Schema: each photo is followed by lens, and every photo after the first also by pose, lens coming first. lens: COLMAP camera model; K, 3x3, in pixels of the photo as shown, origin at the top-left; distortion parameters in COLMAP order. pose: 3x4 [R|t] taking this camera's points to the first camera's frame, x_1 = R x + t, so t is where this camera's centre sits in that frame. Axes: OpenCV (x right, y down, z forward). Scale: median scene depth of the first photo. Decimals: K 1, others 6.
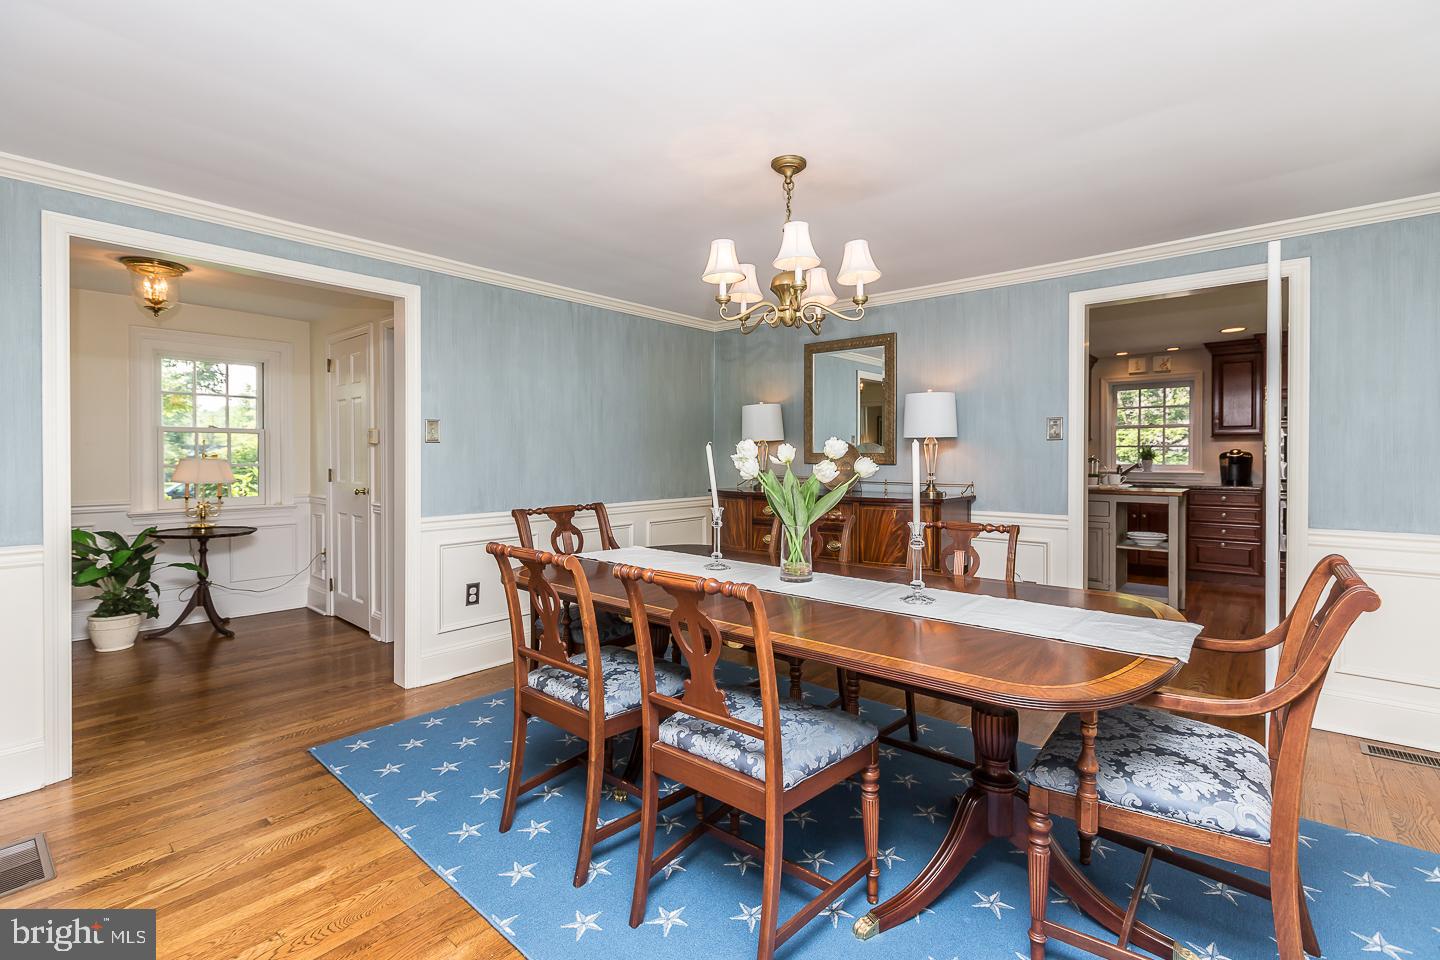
lens RADIAL K [[636.4, 0, 715.4], [0, 636.4, 464.8], [0, 0, 1]] dist [-0.000690, 0.000121]
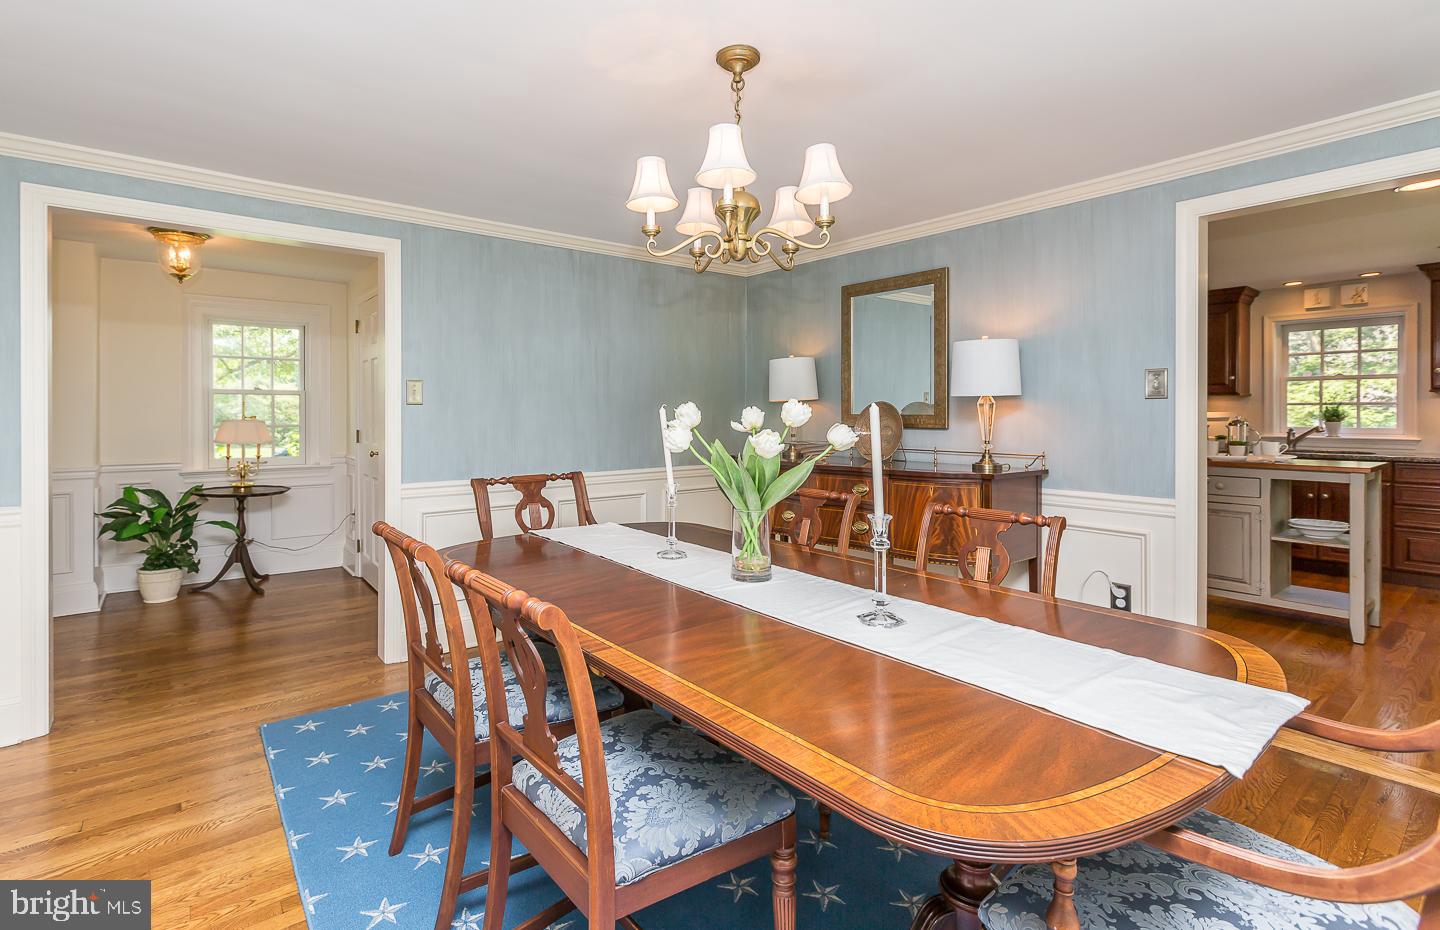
lens RADIAL K [[665.0, 0, 681.3], [0, 665.0, 418.3], [0, 0, 1]] dist [-0.000555, -0.001269]
pose [[0.978647, 0.001137, -0.205547, 0.142554], [-0.002415, 0.999979, -0.005967, -0.009255], [0.205536, 0.006336, 0.978629, 0.111757]]
